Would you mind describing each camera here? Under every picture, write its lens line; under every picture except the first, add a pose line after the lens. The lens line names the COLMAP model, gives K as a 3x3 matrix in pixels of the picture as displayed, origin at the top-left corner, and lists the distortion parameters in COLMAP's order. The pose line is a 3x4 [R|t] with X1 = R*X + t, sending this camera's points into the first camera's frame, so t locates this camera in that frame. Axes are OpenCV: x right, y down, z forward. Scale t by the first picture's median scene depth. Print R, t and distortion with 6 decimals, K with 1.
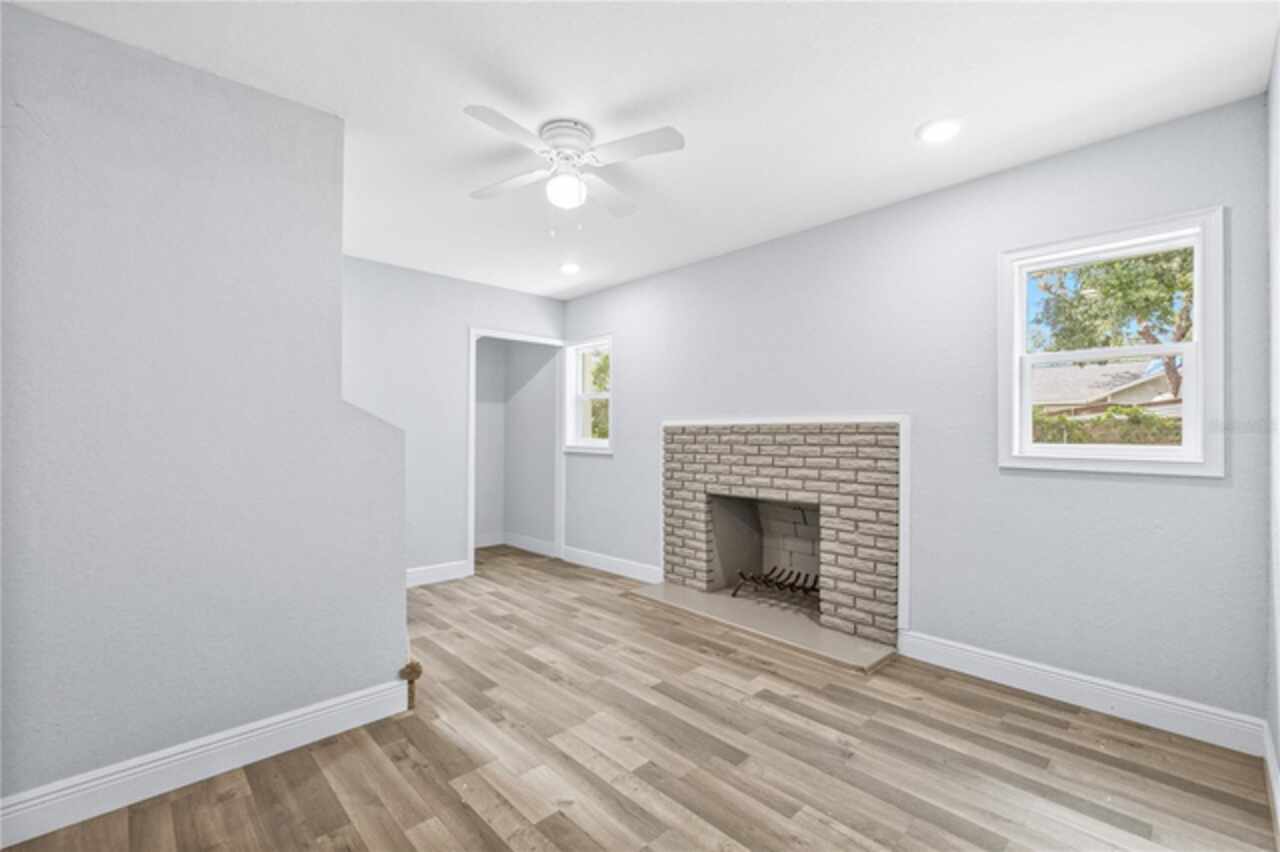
lens RADIAL K [[539.2, 0, 641.0], [0, 539.2, 429.8], [0, 0, 1]] dist [0.000343, -0.000025]
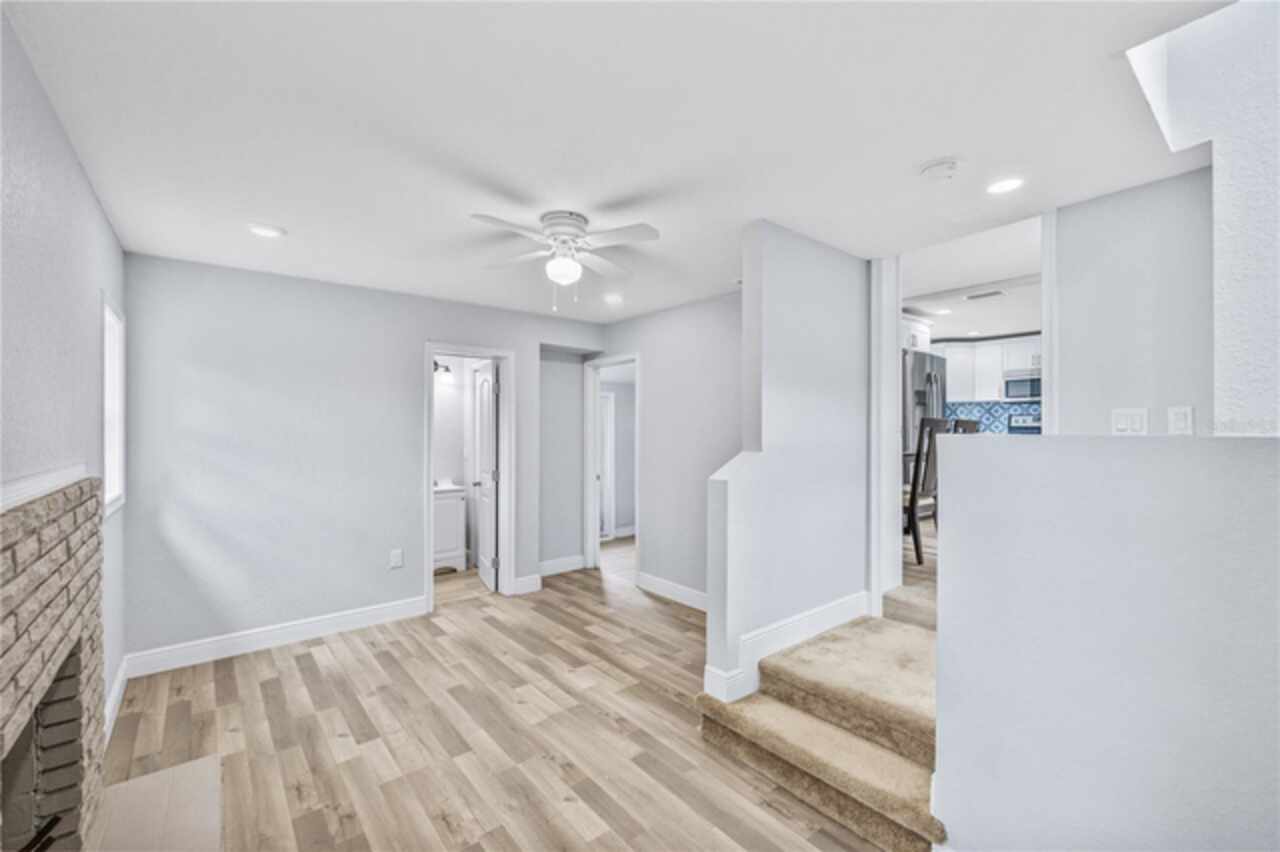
lens RADIAL K [[539.2, 0, 639.4], [0, 539.2, 429.1], [0, 0, 1]] dist [0.000343, -0.000025]
pose [[-0.996457, 0.000150, 0.084099, -0.403019], [-0.000413, 0.999978, -0.006671, -0.095166], [-0.084098, -0.006682, -0.996435, 2.166500]]
